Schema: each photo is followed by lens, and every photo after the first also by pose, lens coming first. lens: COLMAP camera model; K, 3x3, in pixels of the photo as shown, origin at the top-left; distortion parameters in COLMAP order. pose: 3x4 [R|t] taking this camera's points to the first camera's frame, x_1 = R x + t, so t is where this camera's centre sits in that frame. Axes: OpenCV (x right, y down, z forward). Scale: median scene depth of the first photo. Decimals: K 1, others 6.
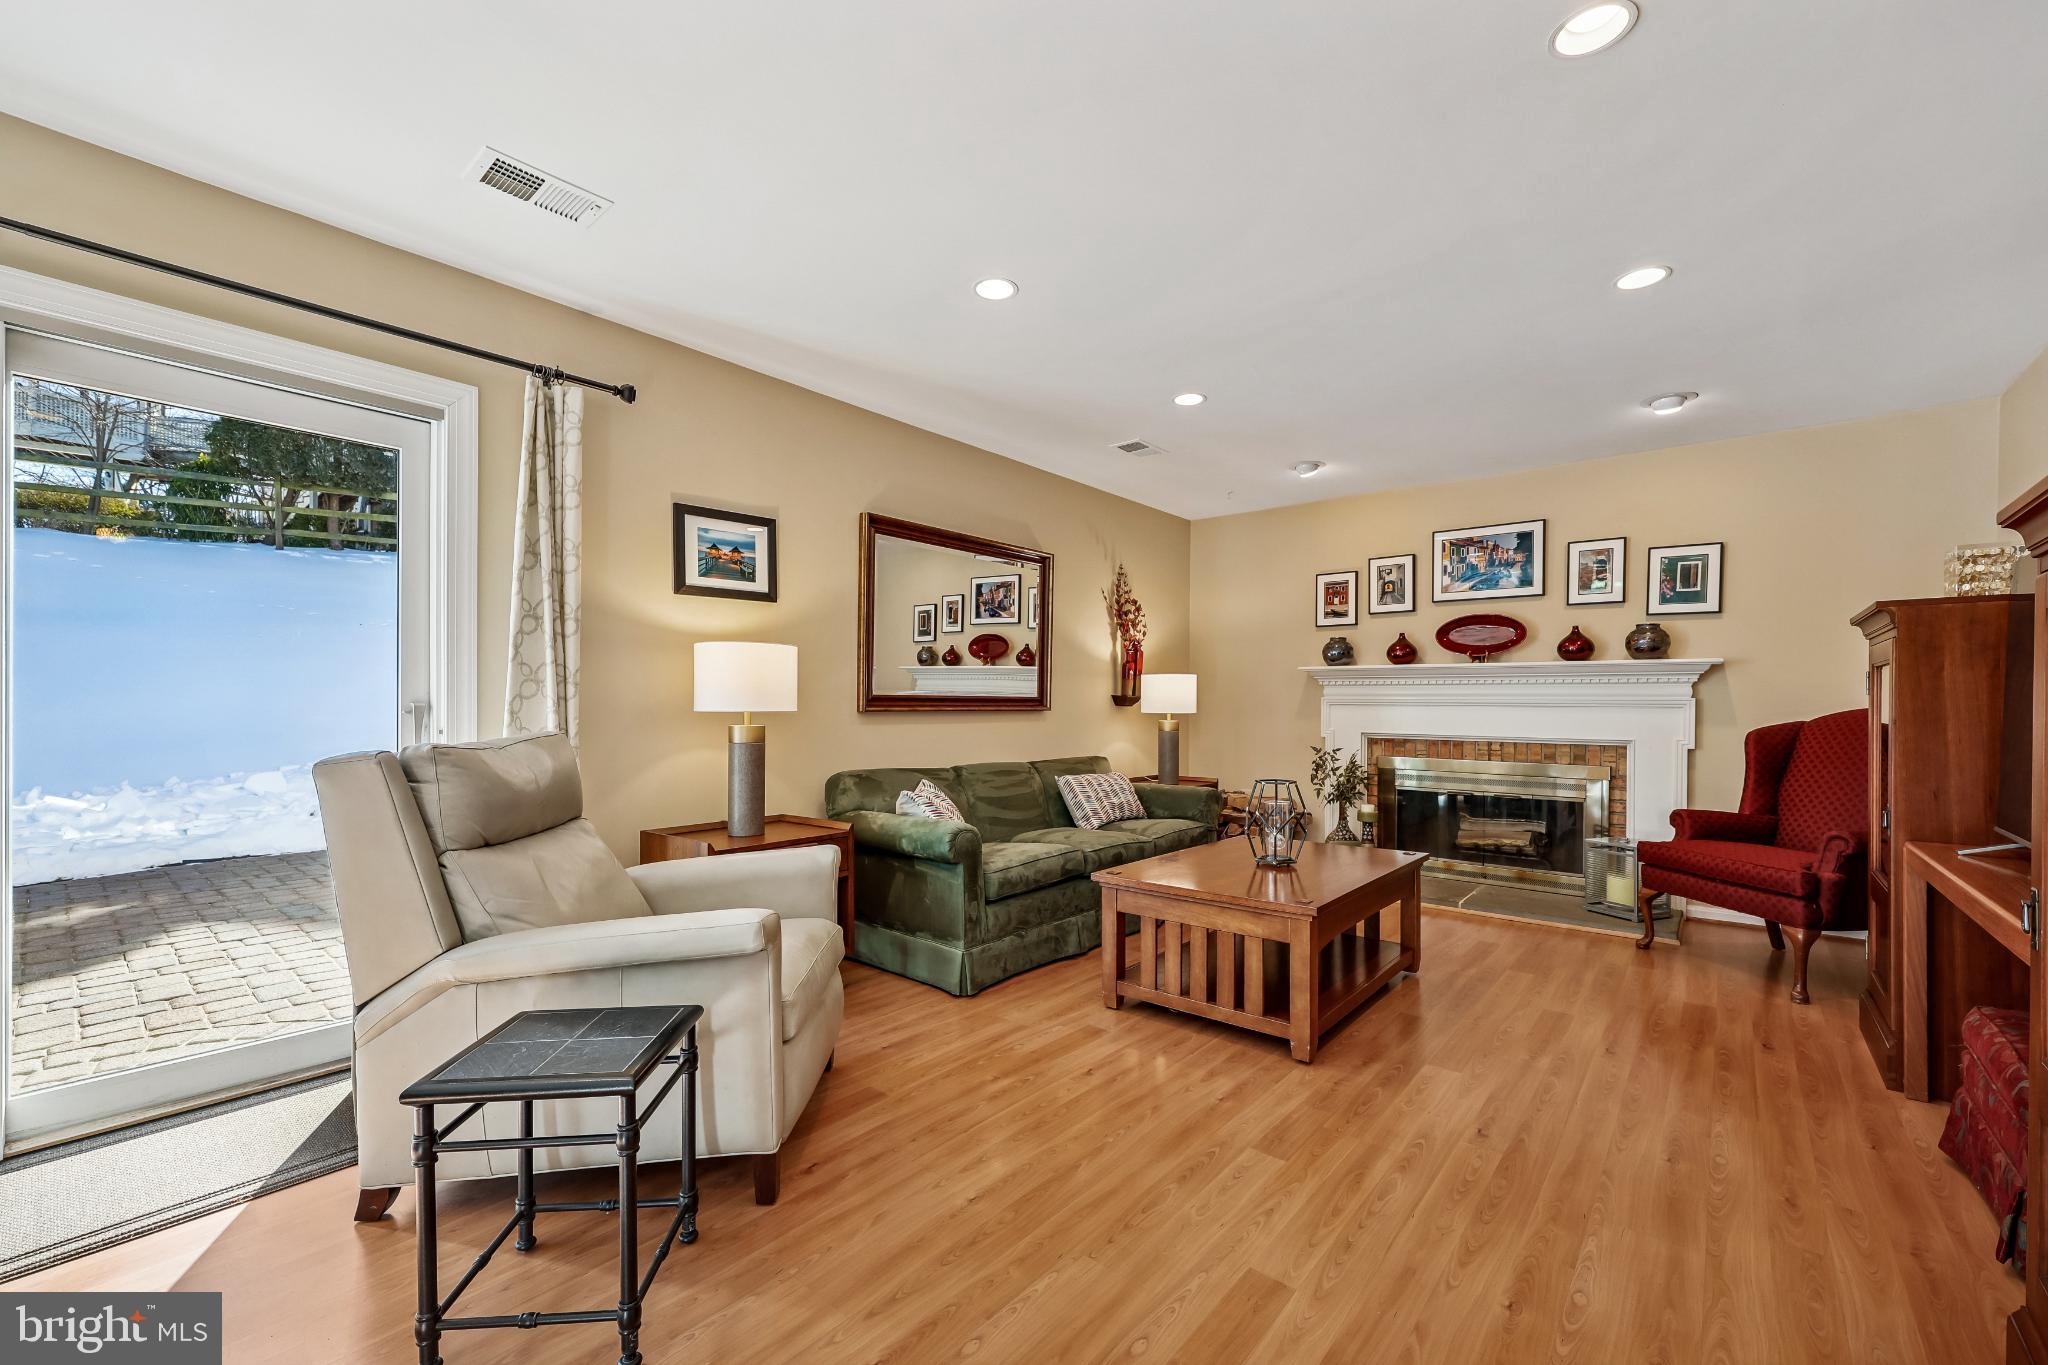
lens RADIAL K [[824.6, 0, 1036.7], [0, 824.6, 695.8], [0, 0, 1]] dist [0.000225, -0.000075]
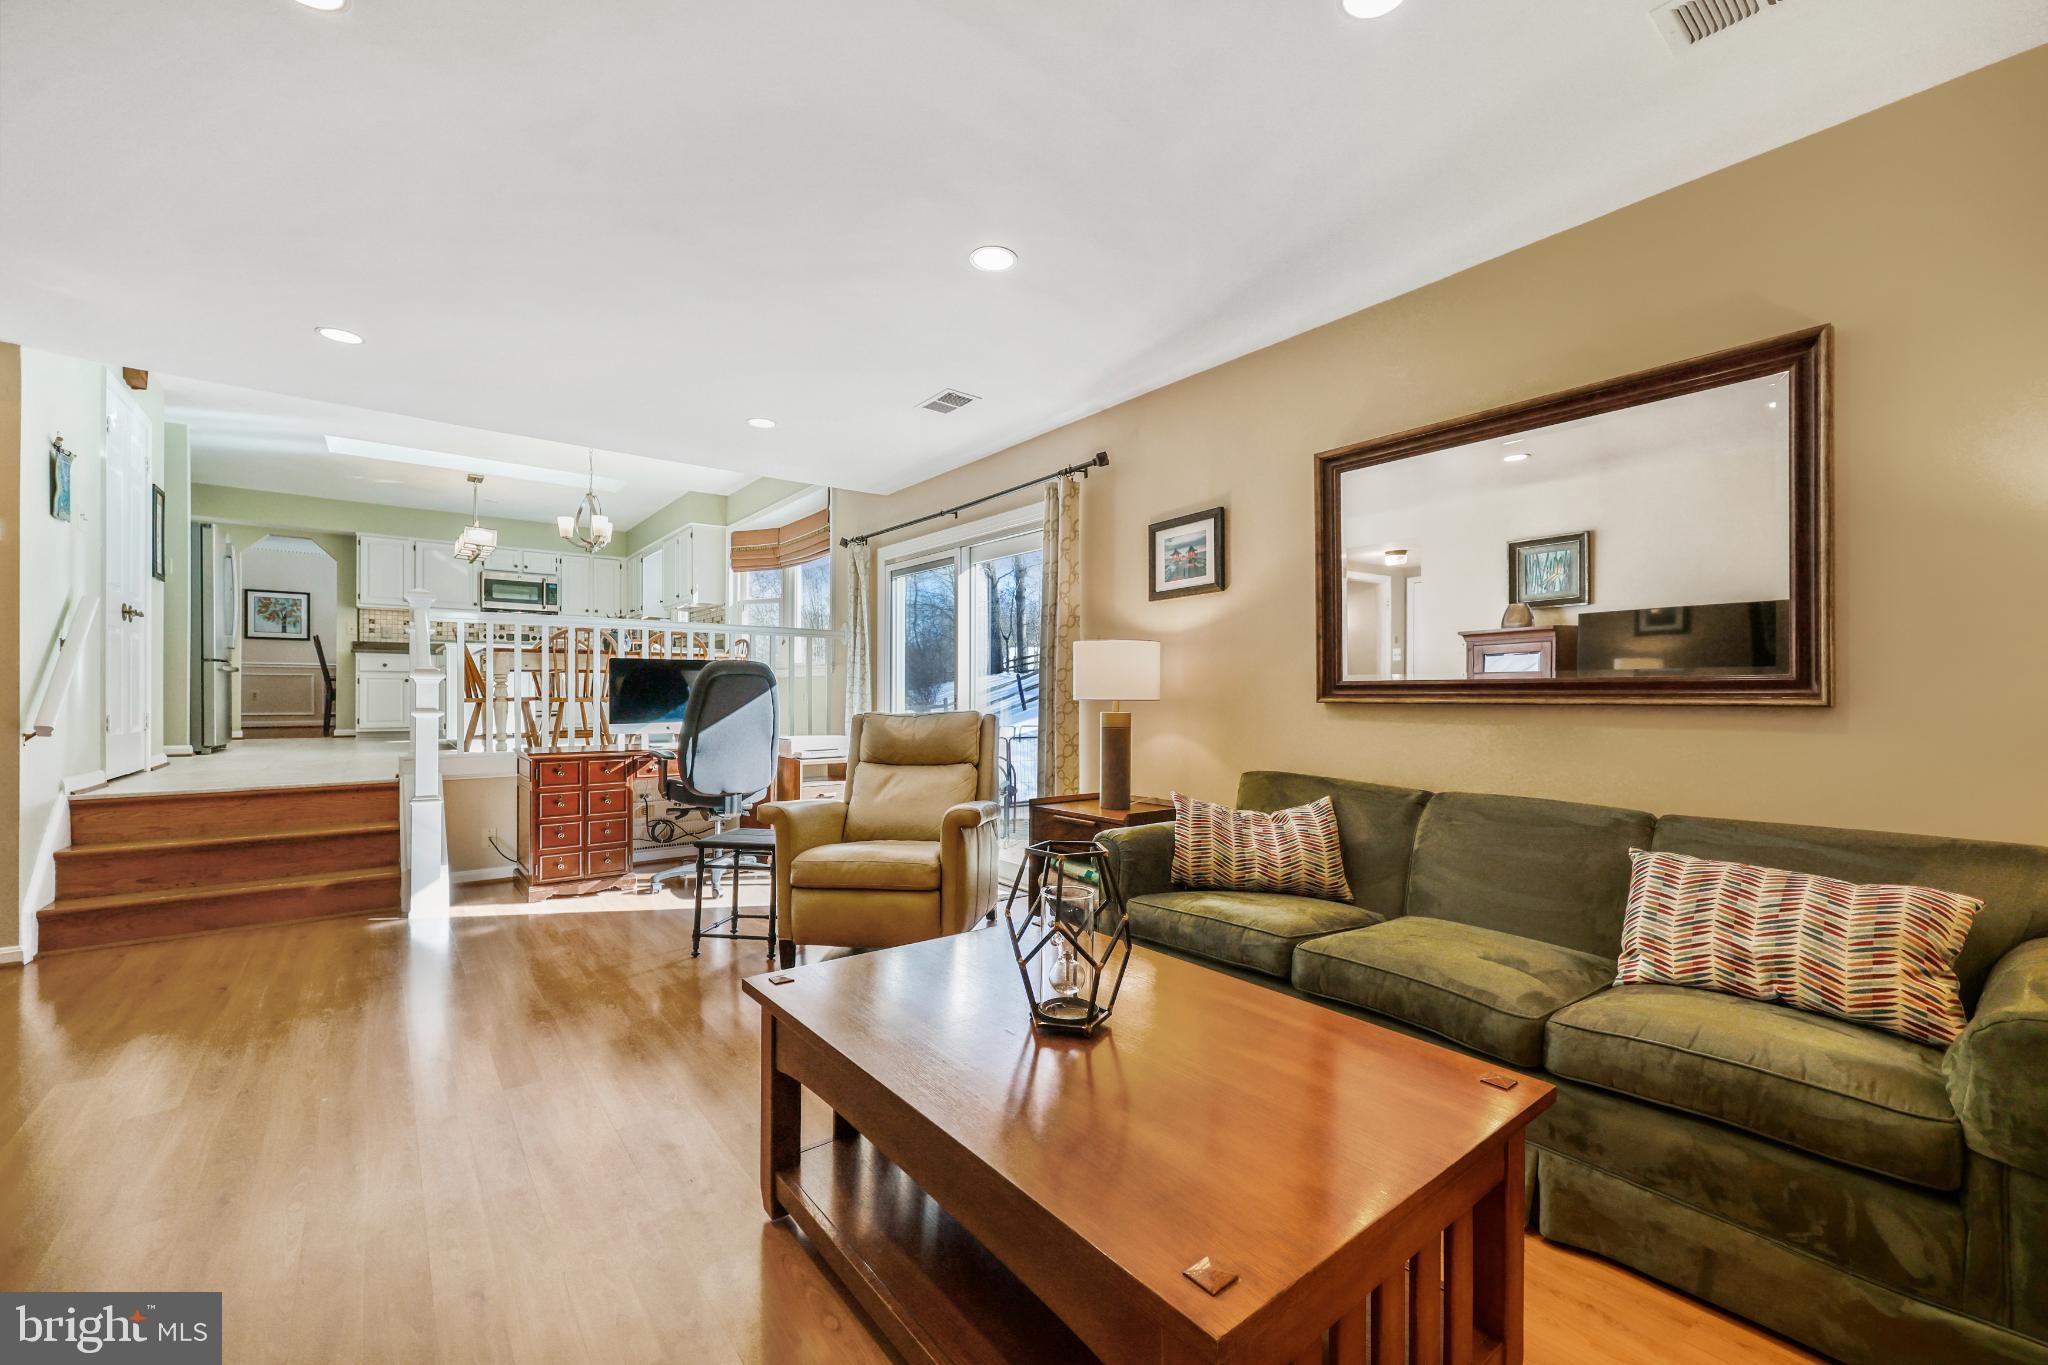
lens RADIAL K [[824.6, 0, 1036.7], [0, 824.6, 695.8], [0, 0, 1]] dist [0.000225, -0.000075]
pose [[-0.191865, -0.000392, -0.981421, 0.738136], [0.005531, 0.999984, -0.001481, 0.014284], [0.981406, -0.005713, -0.191860, 1.023577]]
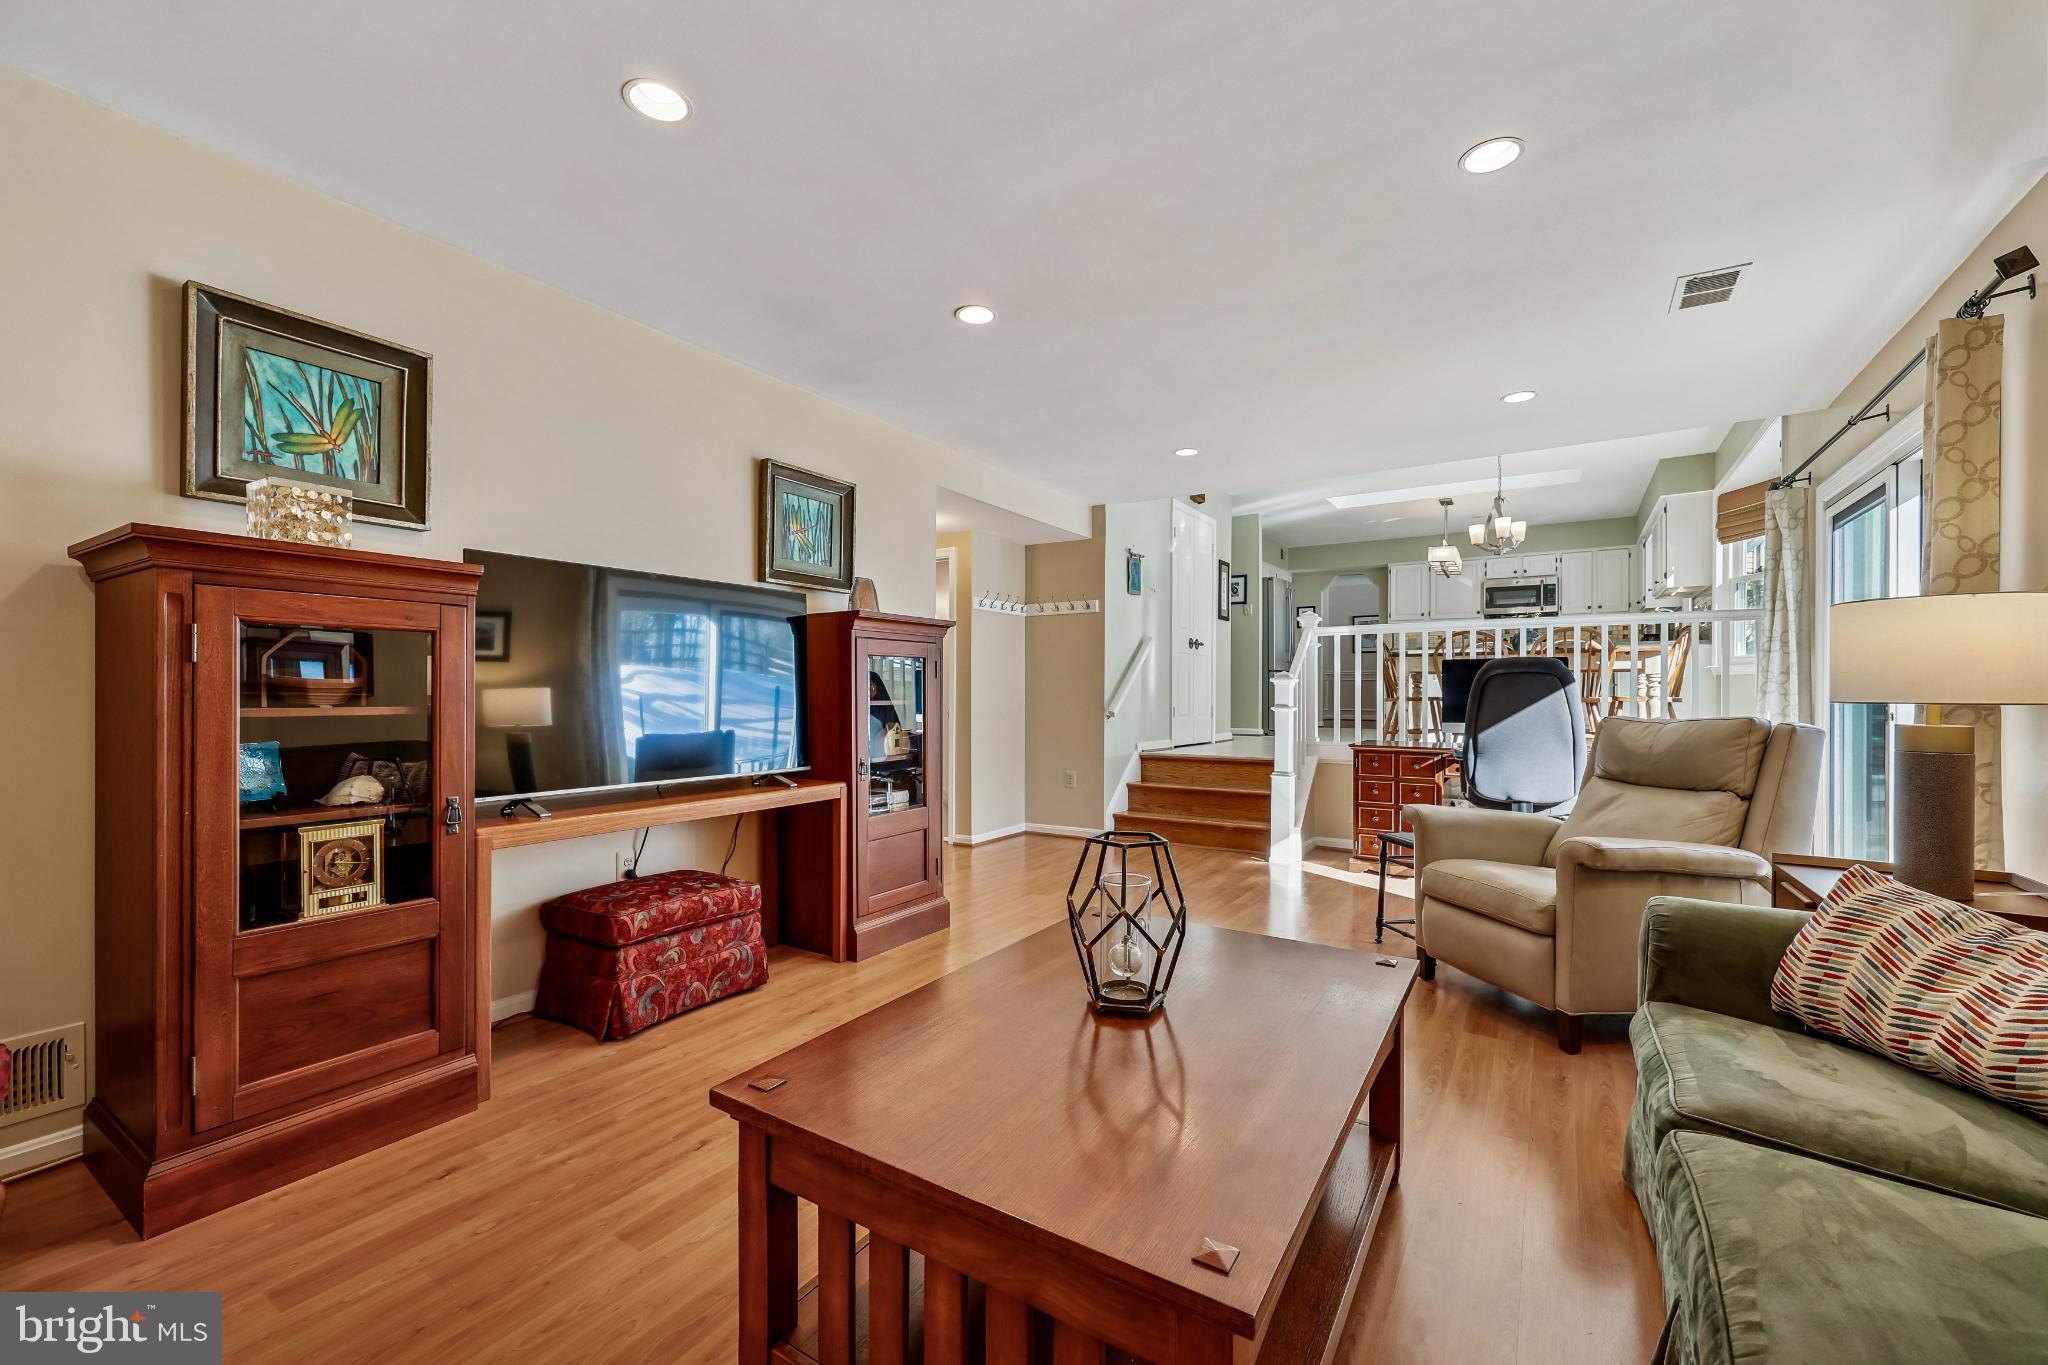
lens RADIAL K [[824.6, 0, 1036.7], [0, 824.6, 695.8], [0, 0, 1]] dist [0.000225, -0.000075]
pose [[-0.989650, -0.004077, -0.143445, 0.400415], [-0.003404, 0.999982, -0.004941, 0.018358], [0.143462, -0.004401, -0.989646, 1.427054]]
